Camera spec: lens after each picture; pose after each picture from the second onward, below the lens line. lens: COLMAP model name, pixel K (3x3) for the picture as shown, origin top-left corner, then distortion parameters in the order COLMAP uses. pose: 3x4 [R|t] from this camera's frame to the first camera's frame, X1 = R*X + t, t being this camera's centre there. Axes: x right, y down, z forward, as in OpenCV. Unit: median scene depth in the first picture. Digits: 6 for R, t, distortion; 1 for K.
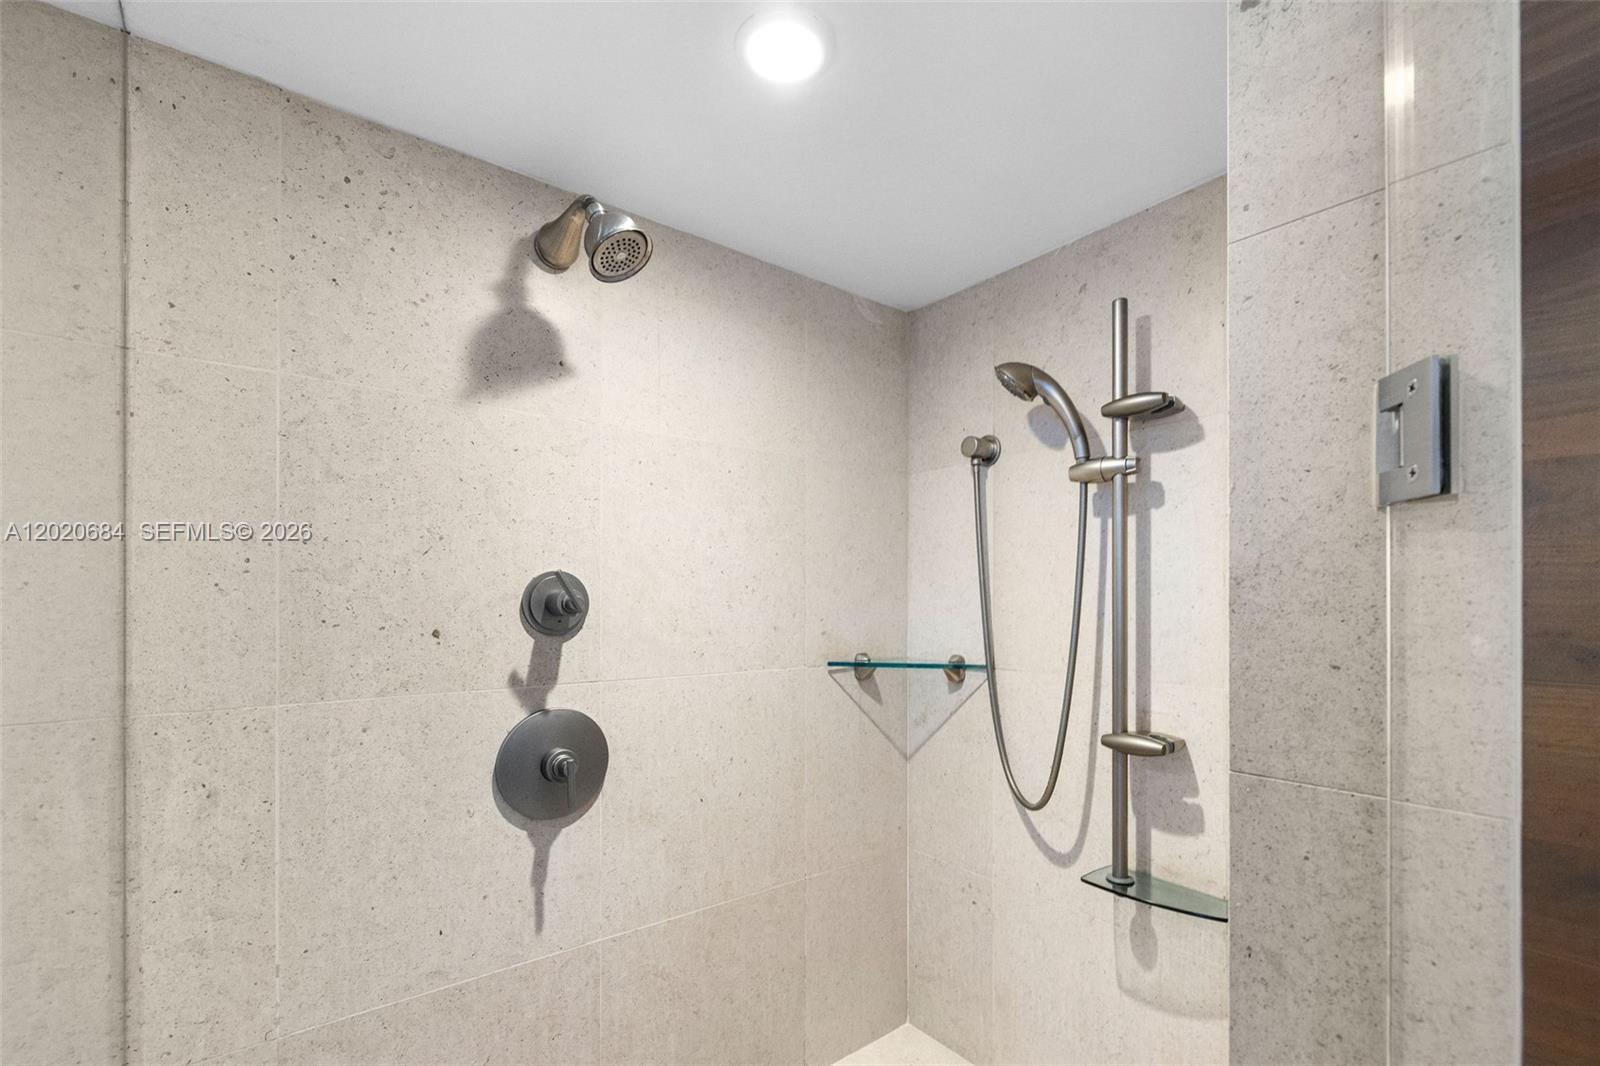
lens RADIAL K [[678.7, 0, 783.4], [0, 678.7, 597.4], [0, 0, 1]] dist [-0.001762, -0.000157]
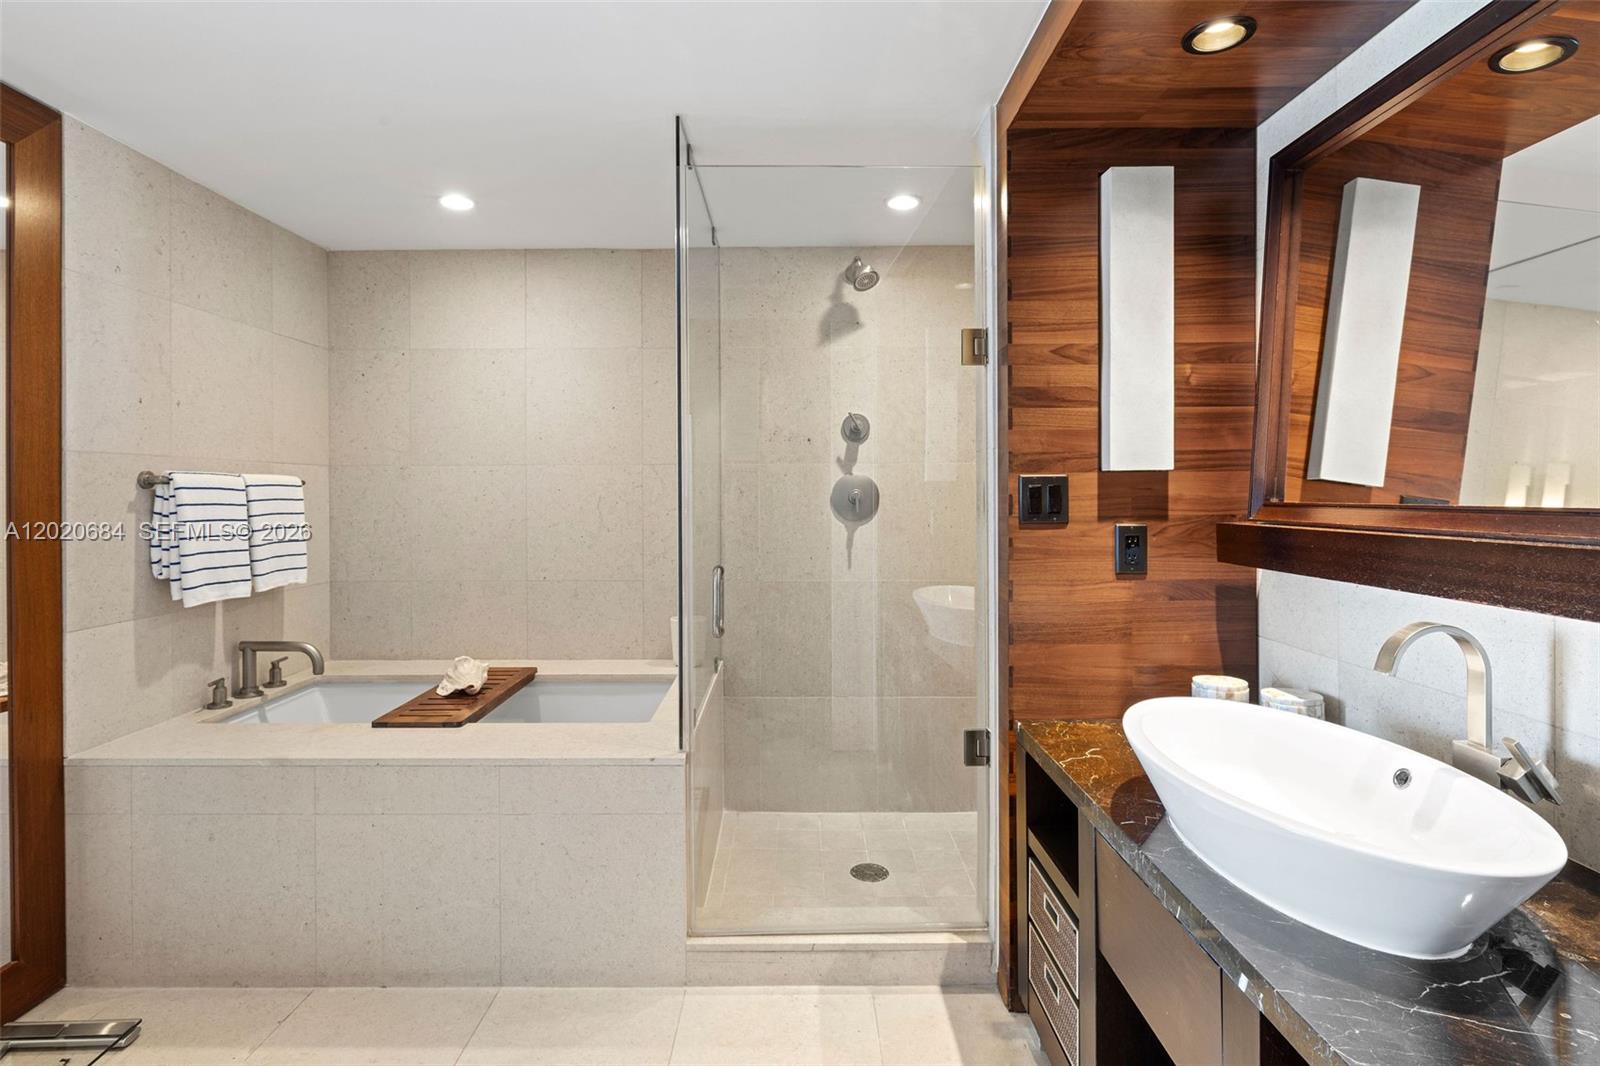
lens RADIAL K [[800.5, 0, 786.7], [0, 800.5, 495.9], [0, 0, 1]] dist [-0.003542, -0.000257]
pose [[0.794421, -0.001783, -0.607365, 1.131665], [0.007573, 0.999947, 0.006969, 0.220098], [0.607320, -0.010136, 0.794393, -1.306499]]
